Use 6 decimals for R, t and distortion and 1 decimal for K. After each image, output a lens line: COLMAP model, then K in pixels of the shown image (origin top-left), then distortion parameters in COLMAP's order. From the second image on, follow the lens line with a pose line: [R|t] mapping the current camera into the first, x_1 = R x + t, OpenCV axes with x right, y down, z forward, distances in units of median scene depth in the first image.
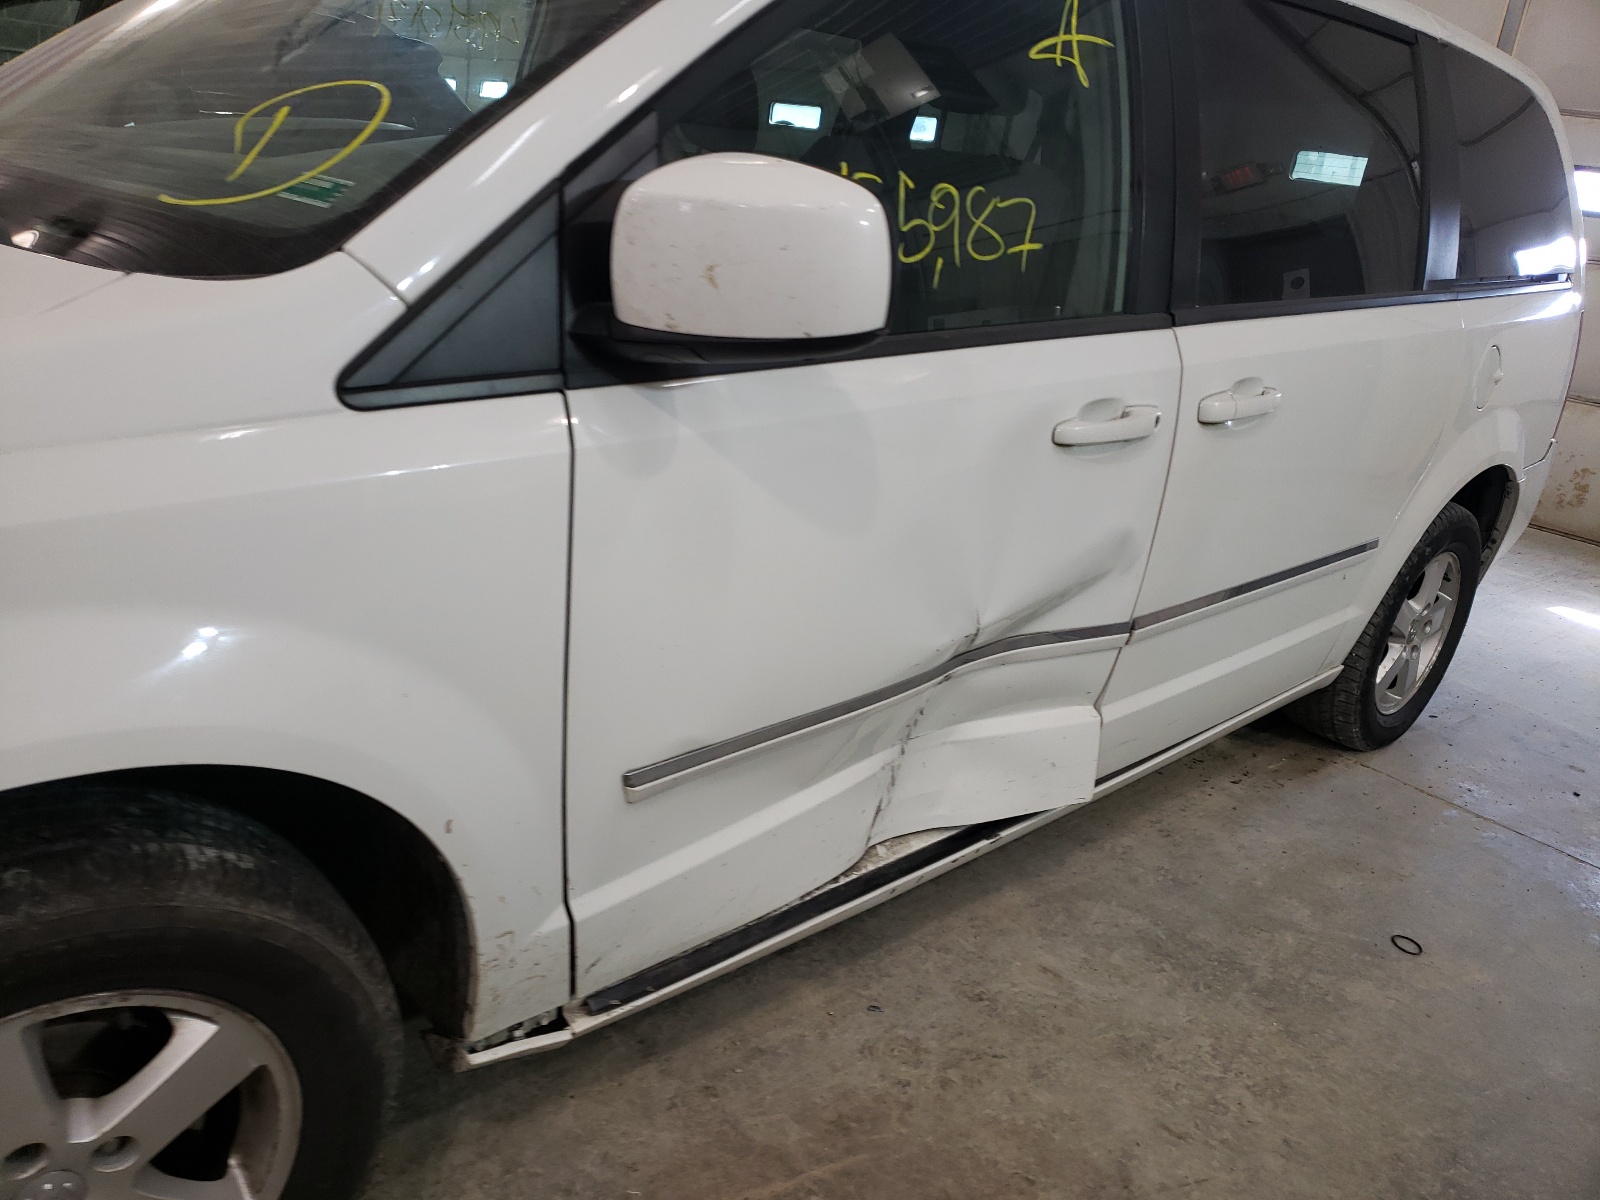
lens RADIAL K [[1228.0, 0, 769.5], [0, 1228.0, 565.4], [0, 0, 1]] dist [0.050803, -0.035530]
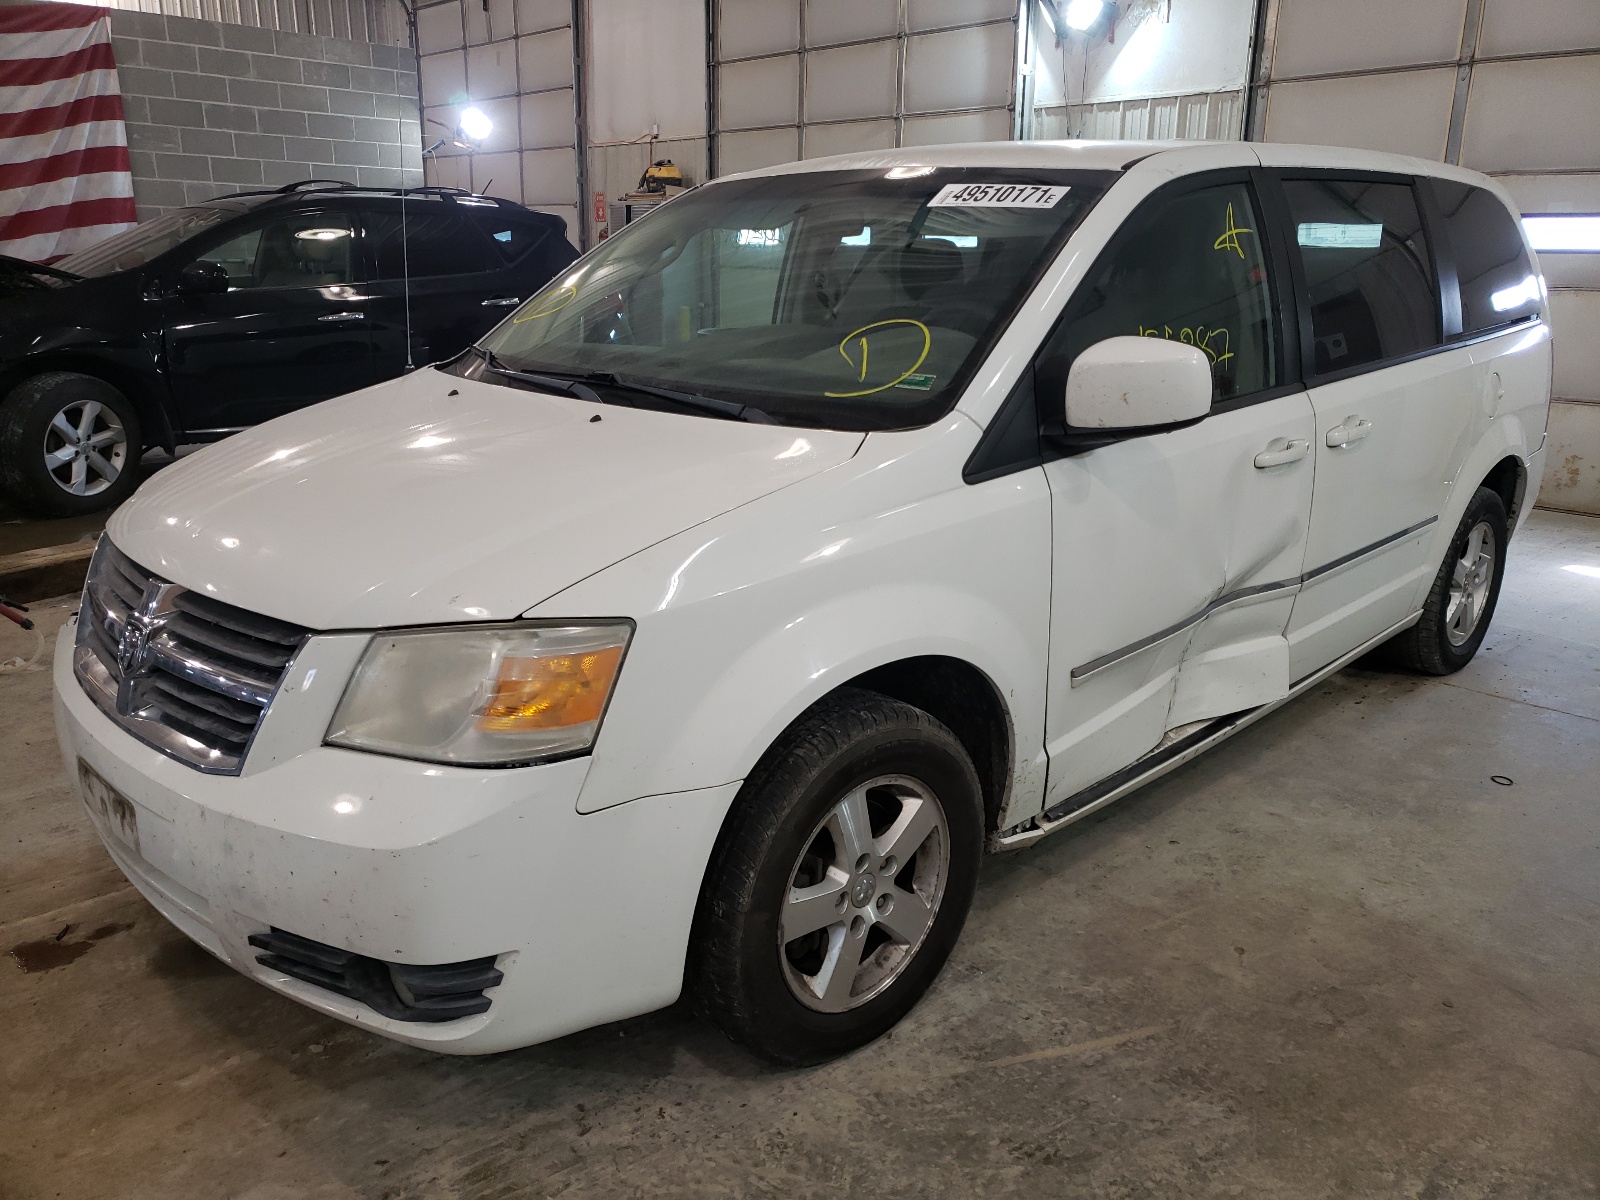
lens RADIAL K [[1228.0, 0, 796.3], [0, 1228.0, 585.1], [0, 0, 1]] dist [0.050803, -0.035530]
pose [[0.992564, -0.120982, 0.013402, -0.360564], [0.121550, 0.990989, -0.056264, 0.065795], [-0.006474, 0.057475, 0.998326, -0.558766]]
